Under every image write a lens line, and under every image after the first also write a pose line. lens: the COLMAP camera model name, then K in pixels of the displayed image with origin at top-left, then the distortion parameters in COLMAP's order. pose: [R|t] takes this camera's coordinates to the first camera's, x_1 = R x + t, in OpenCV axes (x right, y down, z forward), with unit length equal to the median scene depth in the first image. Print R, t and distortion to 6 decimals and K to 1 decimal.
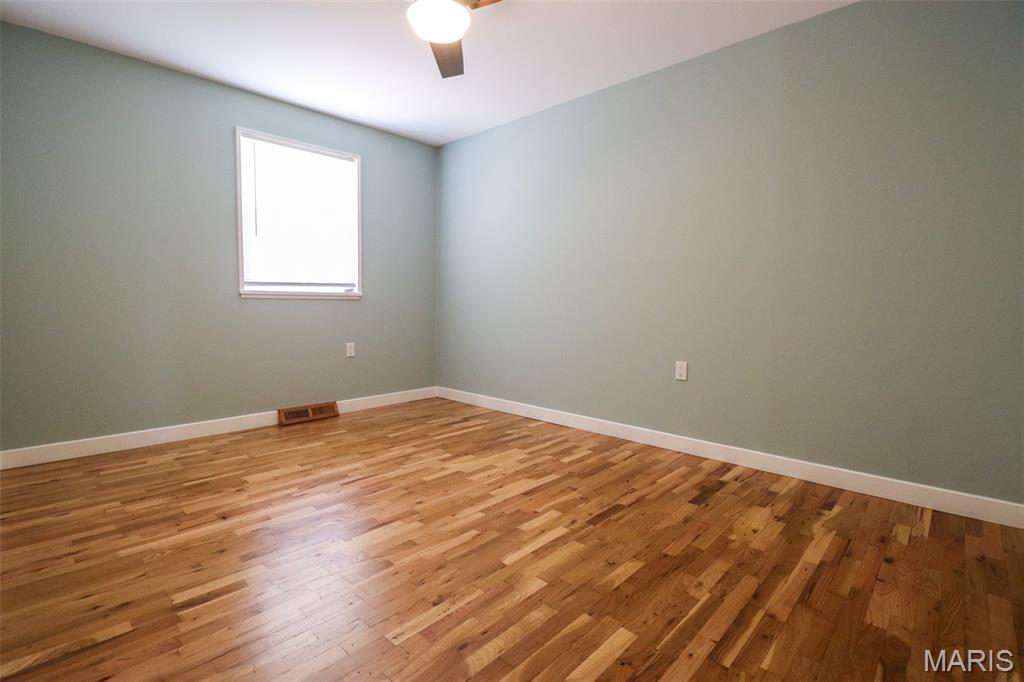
lens RADIAL K [[475.6, 0, 516.9], [0, 475.6, 331.7], [0, 0, 1]] dist [-0.000175, -0.012988]
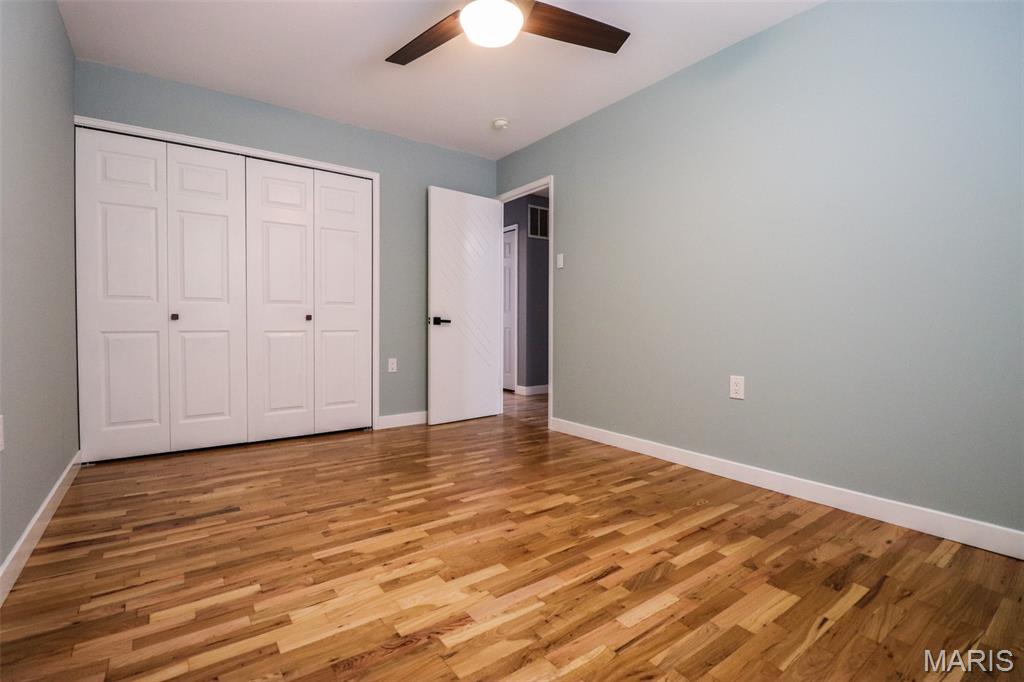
lens RADIAL K [[475.6, 0, 516.9], [0, 475.6, 331.7], [0, 0, 1]] dist [-0.000175, -0.012988]
pose [[-0.984469, -0.016714, 0.174762, -0.353567], [-0.003236, 0.997016, 0.077126, -0.082787], [-0.175530, 0.075362, -0.981585, 1.775303]]
